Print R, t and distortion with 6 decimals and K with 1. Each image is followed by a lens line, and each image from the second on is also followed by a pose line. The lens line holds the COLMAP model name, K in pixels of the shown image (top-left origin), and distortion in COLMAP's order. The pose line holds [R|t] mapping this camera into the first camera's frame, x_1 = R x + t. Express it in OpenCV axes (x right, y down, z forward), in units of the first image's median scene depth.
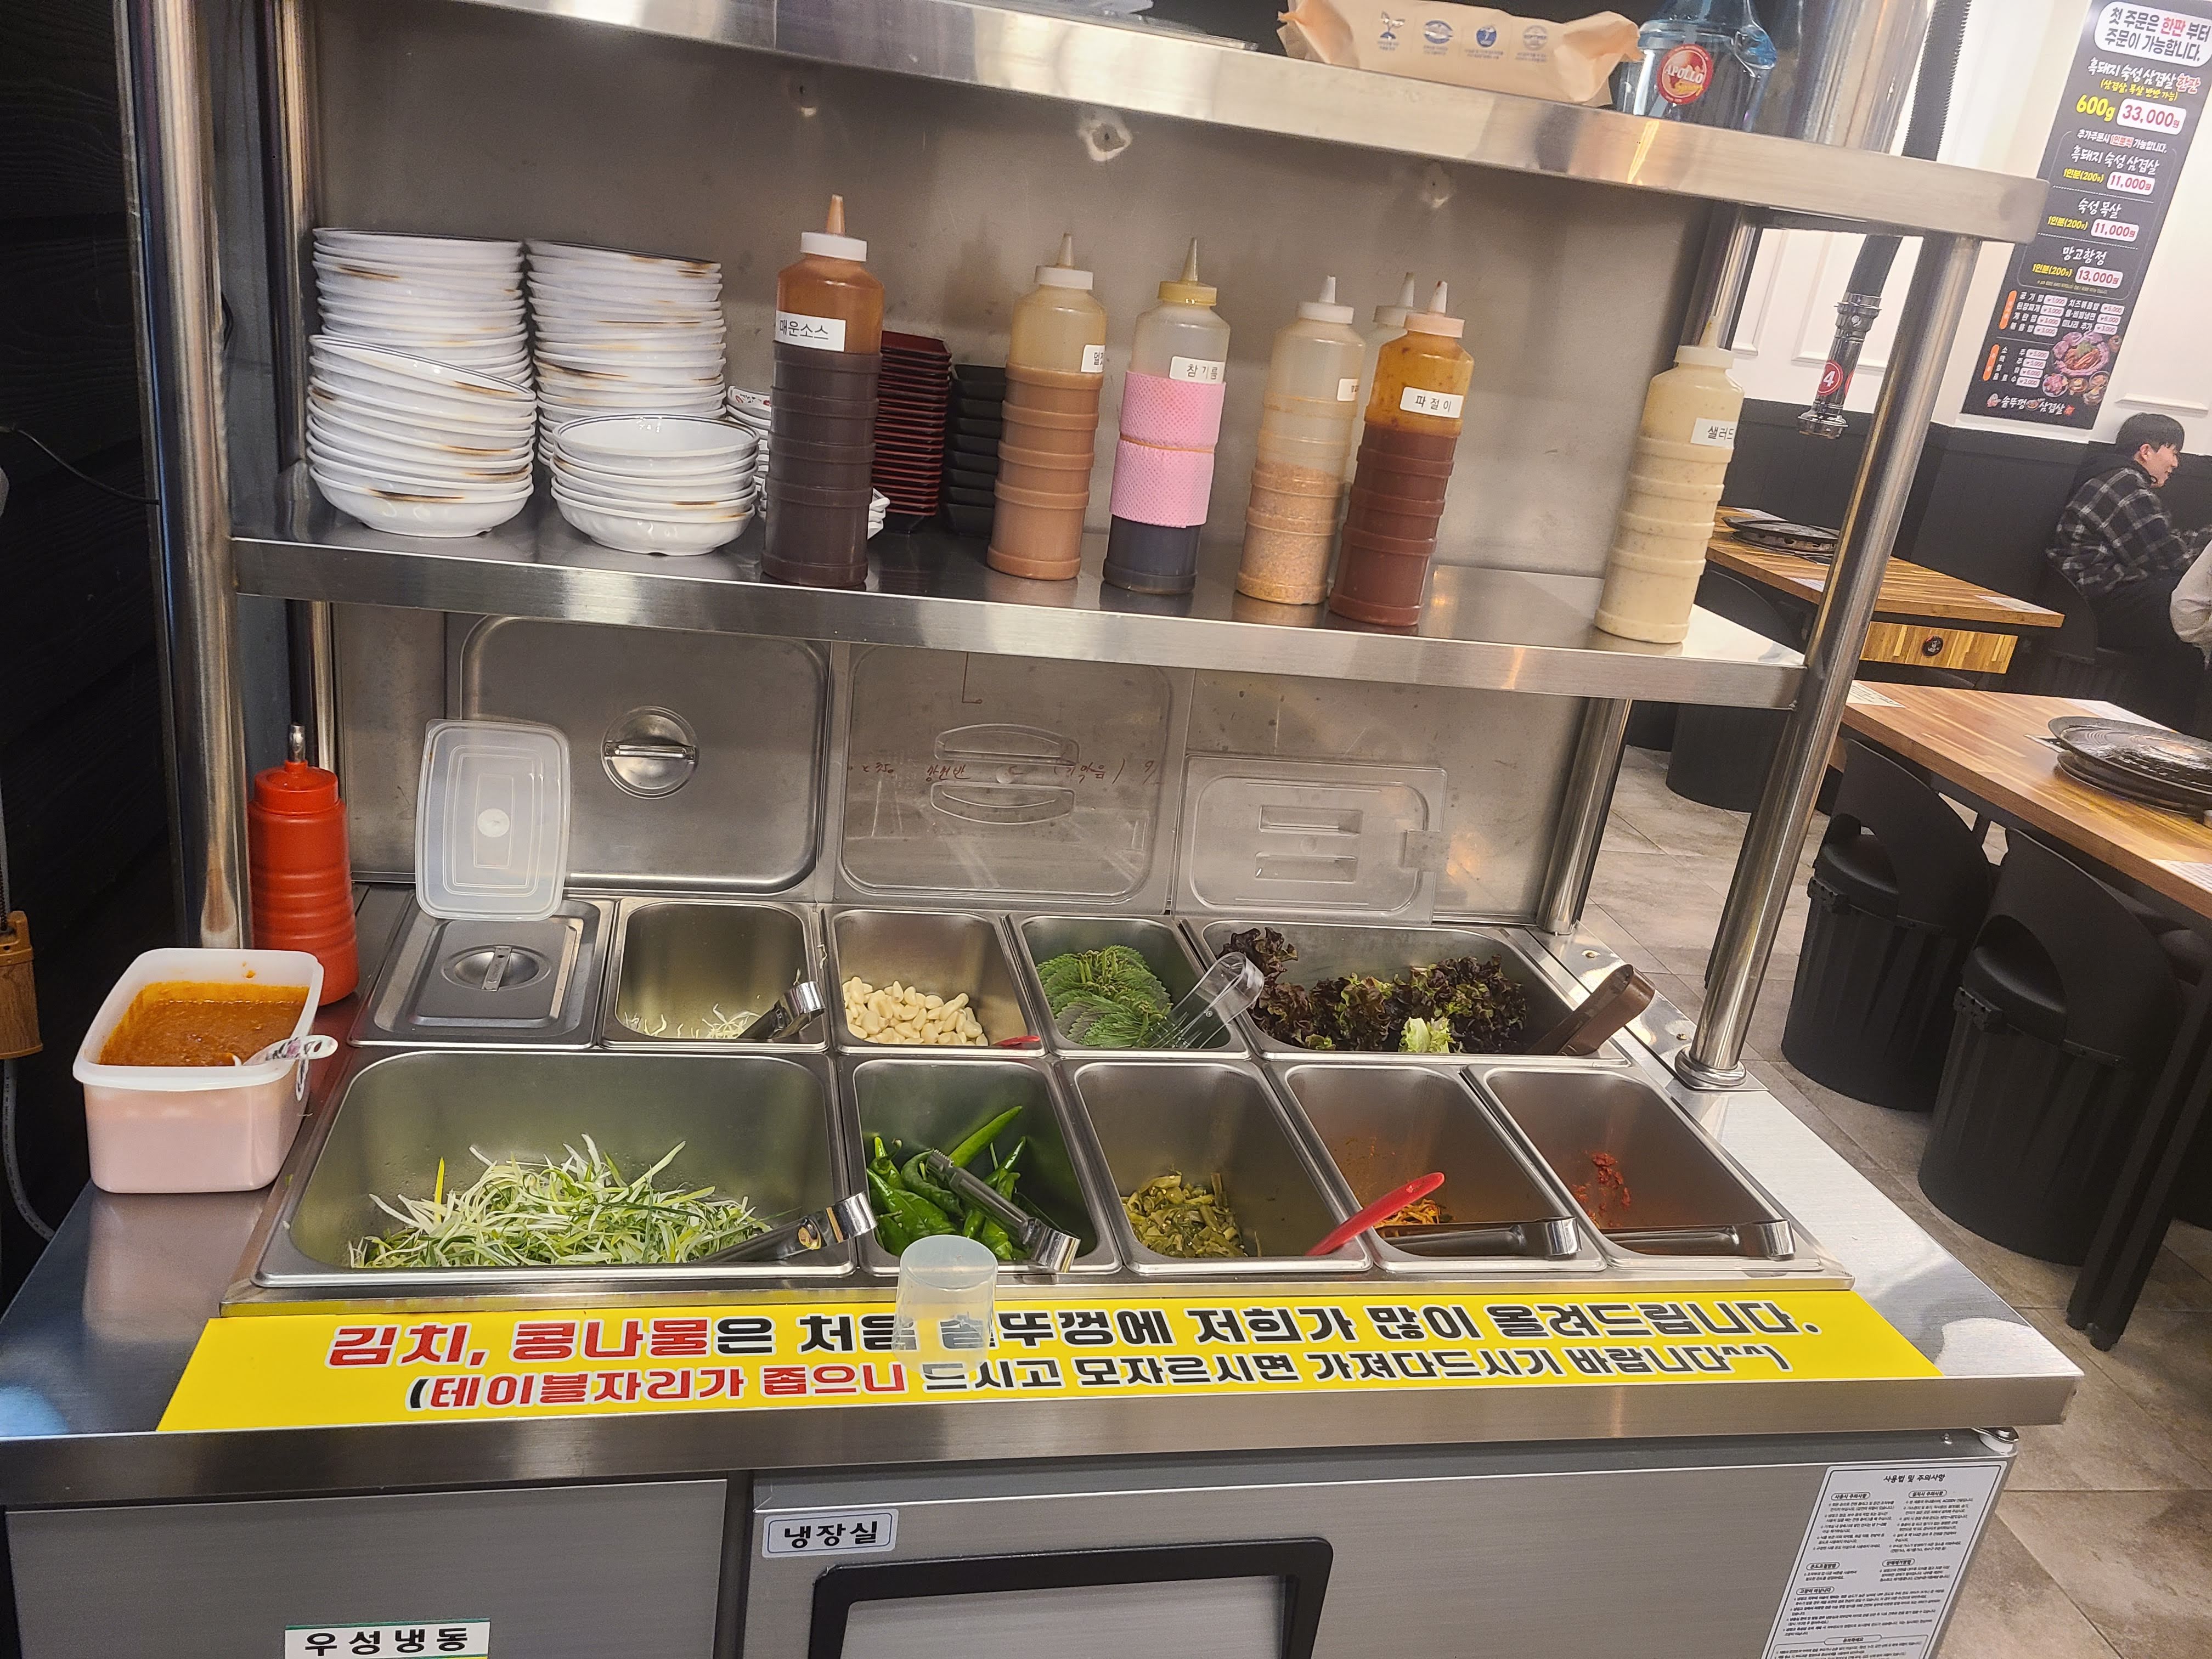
lens RADIAL K [[1605.6, 0, 1075.9], [0, 1605.6, 834.1], [0, 0, 1]] dist [0.063948, -0.048941]
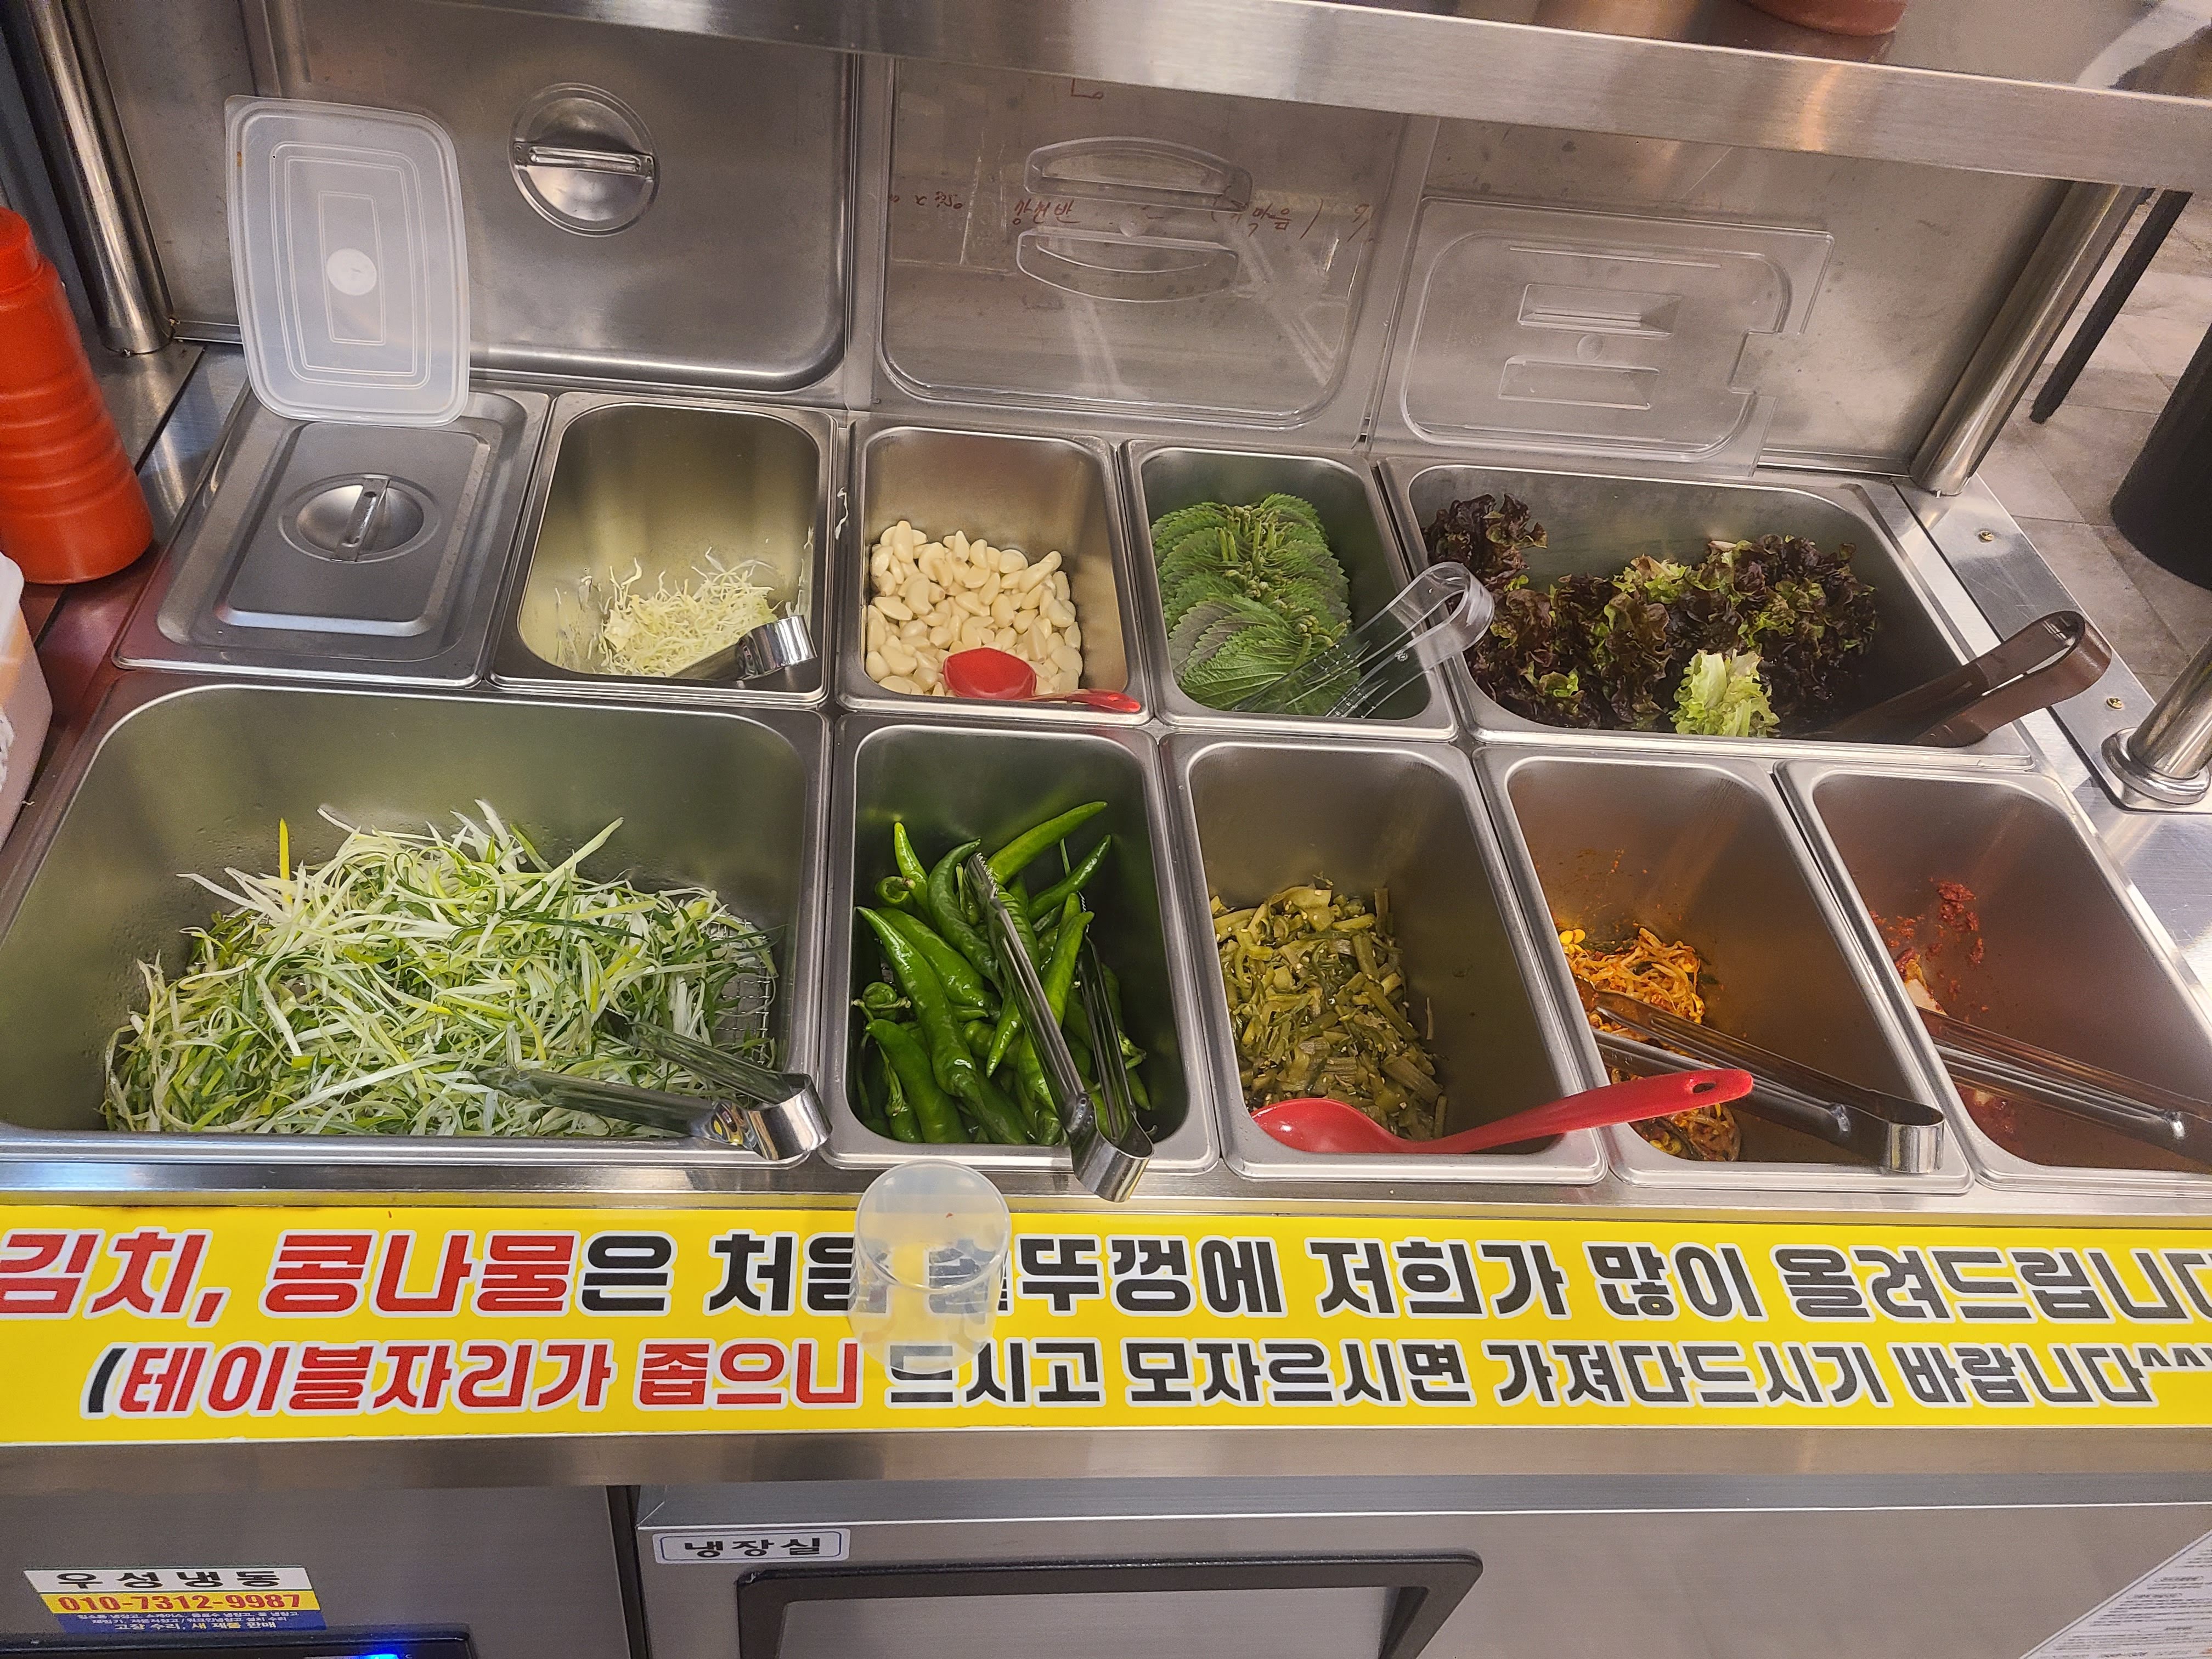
lens RADIAL K [[1605.6, 0, 1075.9], [0, 1605.6, 834.1], [0, 0, 1]] dist [0.063948, -0.048941]
pose [[0.992486, 0.090554, -0.082289, 0.013356], [-0.048232, 0.907608, 0.417039, -0.125885], [0.112450, -0.409936, 0.905156, 0.466271]]
